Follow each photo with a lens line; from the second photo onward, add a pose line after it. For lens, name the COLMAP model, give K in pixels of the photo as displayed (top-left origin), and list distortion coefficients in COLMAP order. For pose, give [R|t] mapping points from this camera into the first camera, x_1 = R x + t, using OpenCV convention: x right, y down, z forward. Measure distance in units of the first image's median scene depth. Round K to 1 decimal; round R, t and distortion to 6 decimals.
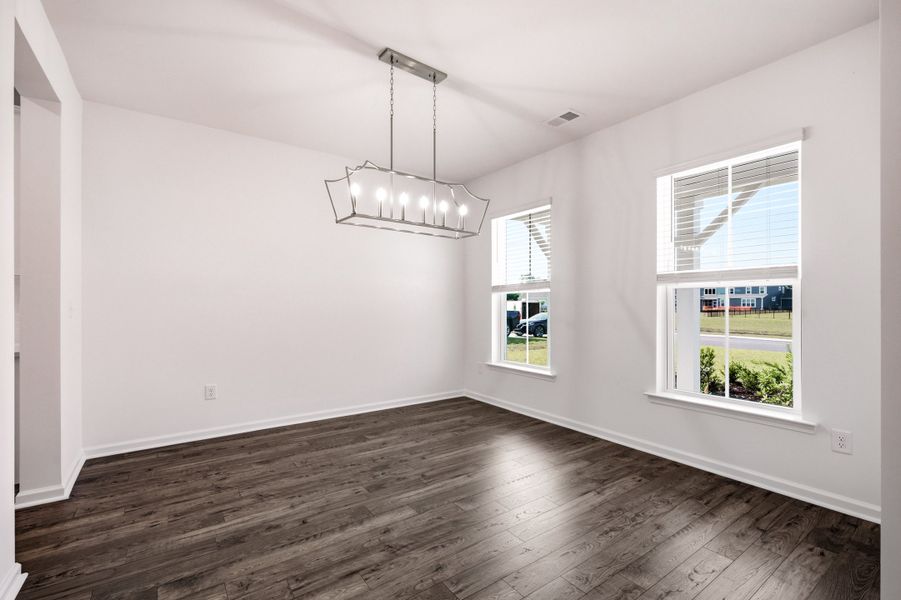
lens RADIAL K [[397.0, 0, 450.3], [0, 397.0, 303.8], [0, 0, 1]] dist [-0.002024, -0.000292]
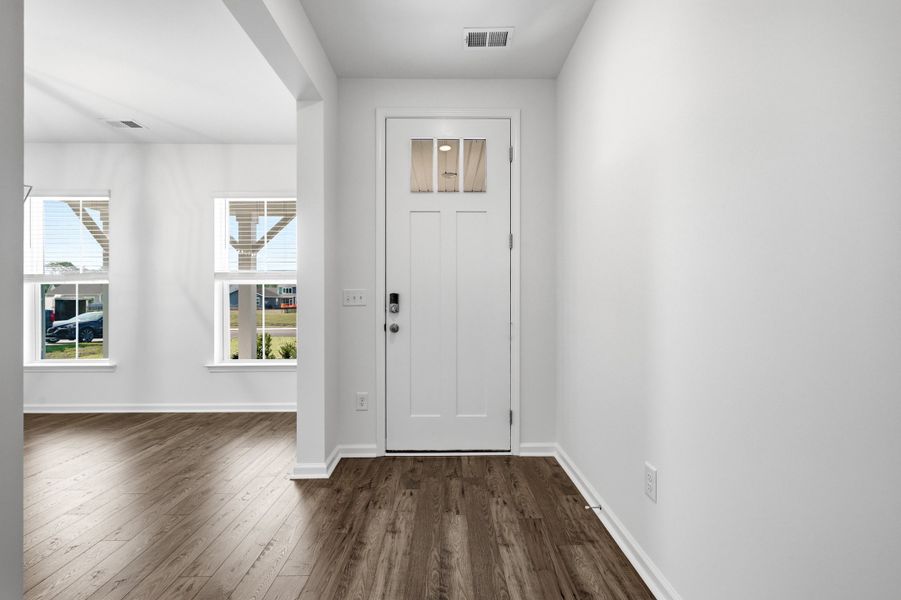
lens RADIAL K [[397.0, 0, 450.3], [0, 397.0, 303.8], [0, 0, 1]] dist [-0.002024, -0.000292]
pose [[0.568695, -0.003702, 0.822540, -0.105477], [0.000018, 0.999990, 0.004489, 0.022278], [-0.822548, -0.002538, 0.568690, -0.366215]]
